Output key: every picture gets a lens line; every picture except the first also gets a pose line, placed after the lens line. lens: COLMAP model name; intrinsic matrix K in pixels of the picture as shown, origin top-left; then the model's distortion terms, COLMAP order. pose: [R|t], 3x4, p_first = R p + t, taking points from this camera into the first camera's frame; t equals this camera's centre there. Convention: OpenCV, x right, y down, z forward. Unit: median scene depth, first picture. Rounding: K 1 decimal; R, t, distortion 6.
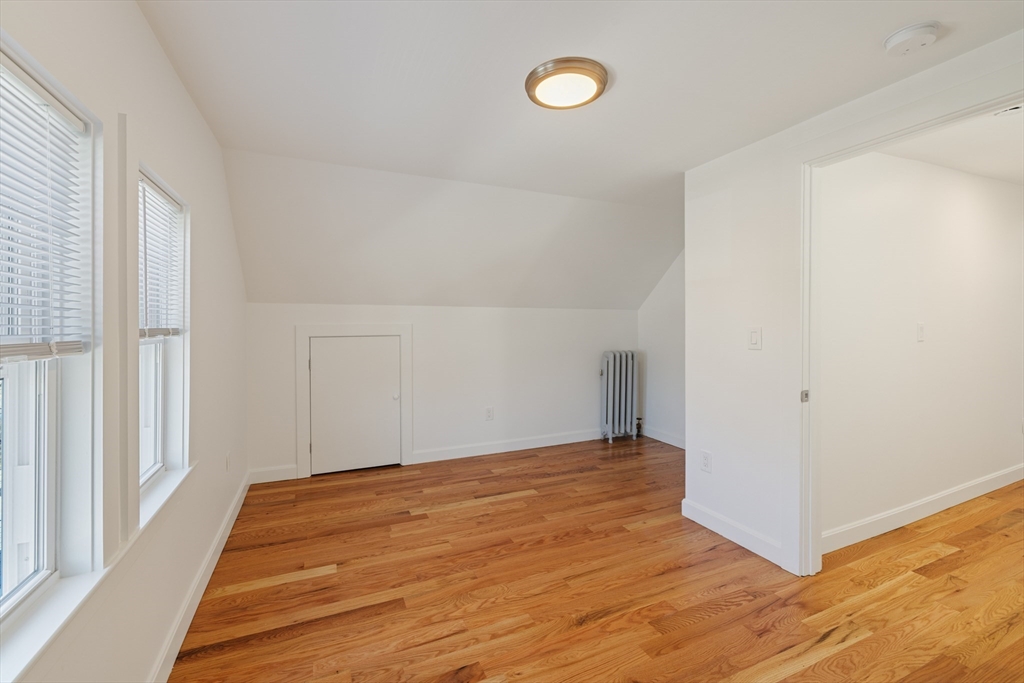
lens RADIAL K [[432.9, 0, 495.3], [0, 432.9, 324.1], [0, 0, 1]] dist [-0.000353, -0.000032]
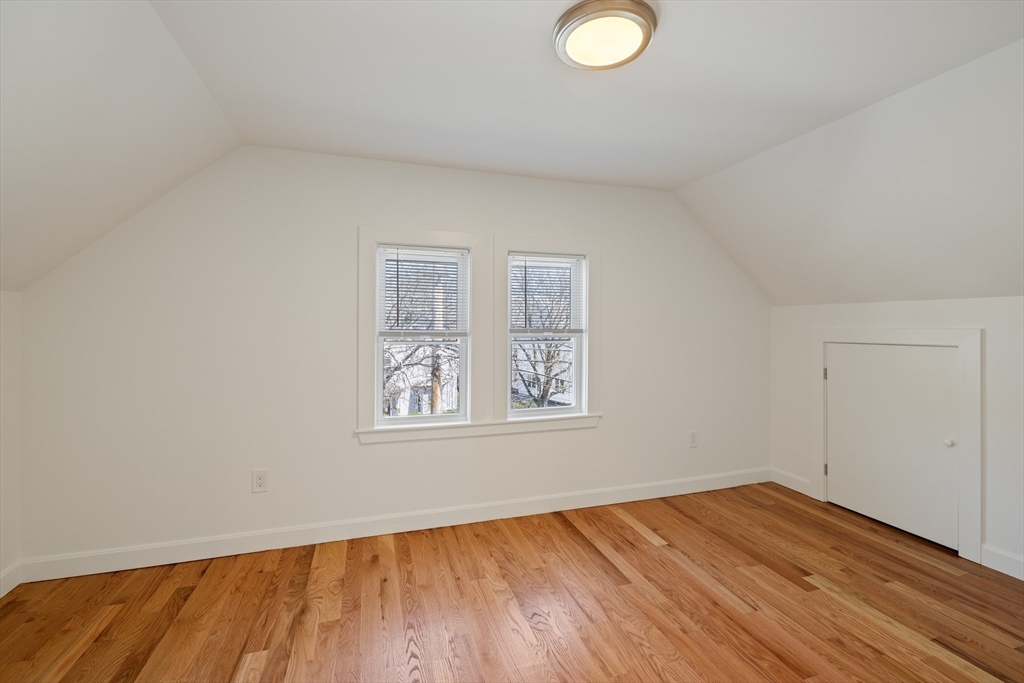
lens RADIAL K [[432.9, 0, 495.3], [0, 432.9, 324.1], [0, 0, 1]] dist [-0.000353, -0.000032]
pose [[-0.108900, -0.000727, -0.994052, 0.677063], [-0.005027, 0.999987, -0.000181, 0.009041], [0.994040, 0.004977, -0.108903, 0.619770]]
